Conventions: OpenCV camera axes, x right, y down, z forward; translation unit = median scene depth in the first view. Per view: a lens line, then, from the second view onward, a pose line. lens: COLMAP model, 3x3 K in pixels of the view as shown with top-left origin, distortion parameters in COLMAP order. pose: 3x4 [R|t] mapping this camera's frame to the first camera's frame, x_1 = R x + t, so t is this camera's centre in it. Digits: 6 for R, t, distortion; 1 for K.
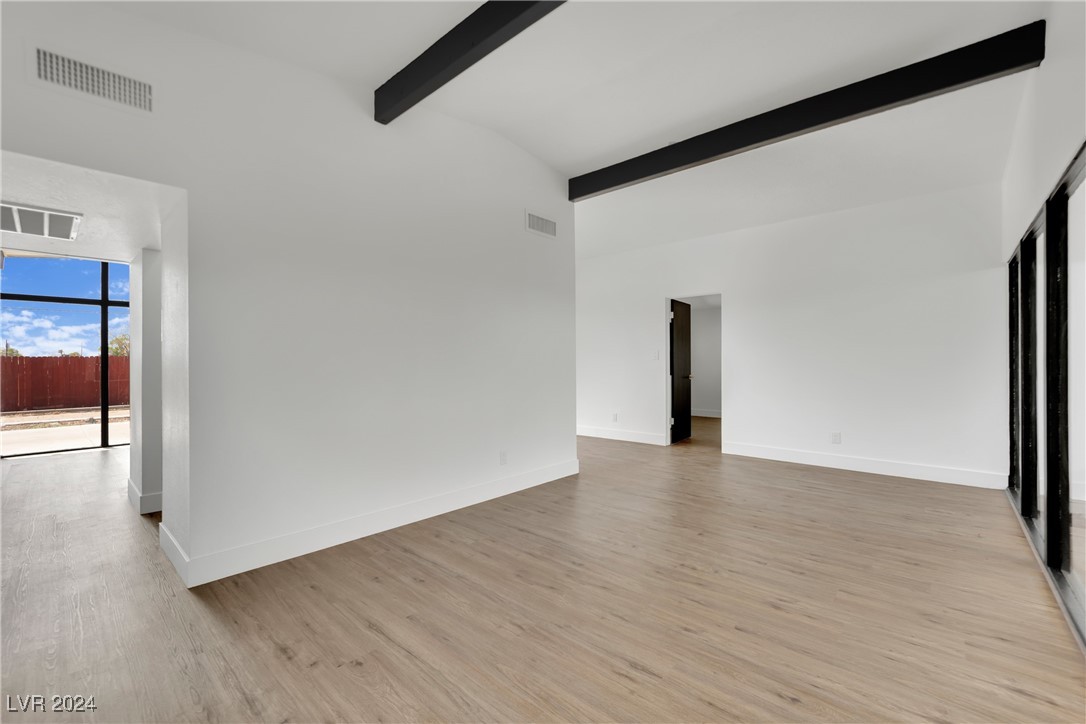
lens RADIAL K [[457.3, 0, 543.0], [0, 457.3, 362.0], [0, 0, 1]] dist [-0.001625, -0.017381]
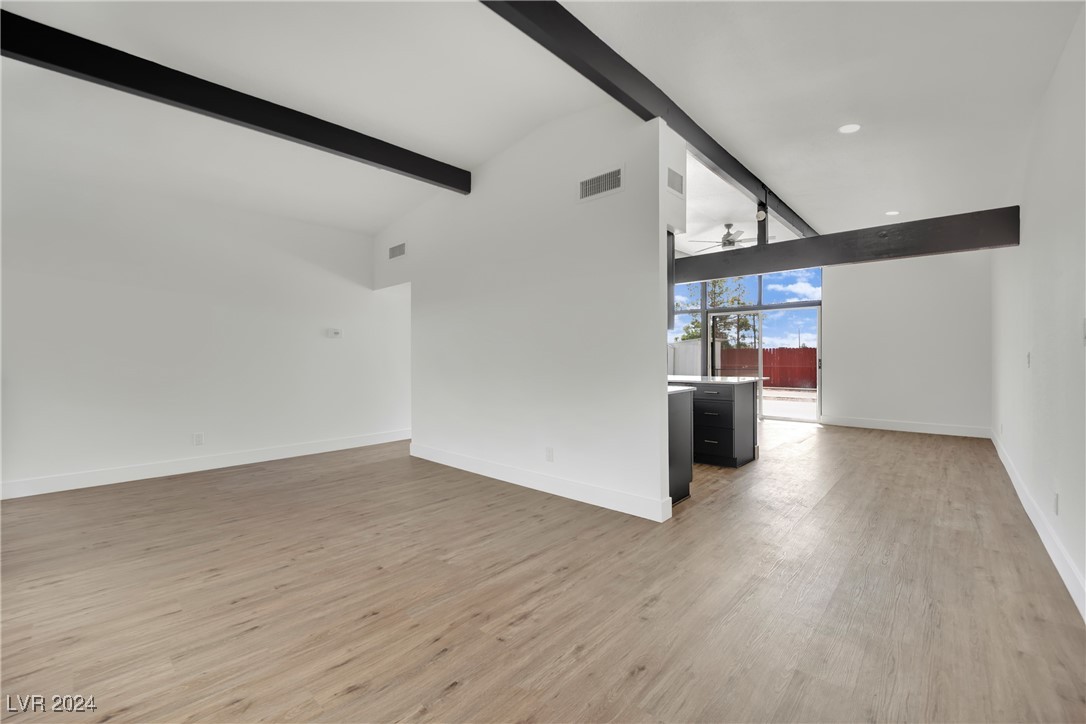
lens RADIAL K [[453.2, 0, 538.6], [0, 453.2, 360.0], [0, 0, 1]] dist [-0.017254, -0.000325]
pose [[-0.031507, 0.011781, -0.999434, 1.209995], [0.012681, 0.999855, 0.011386, -0.005472], [0.999423, -0.012315, -0.031652, 1.392332]]
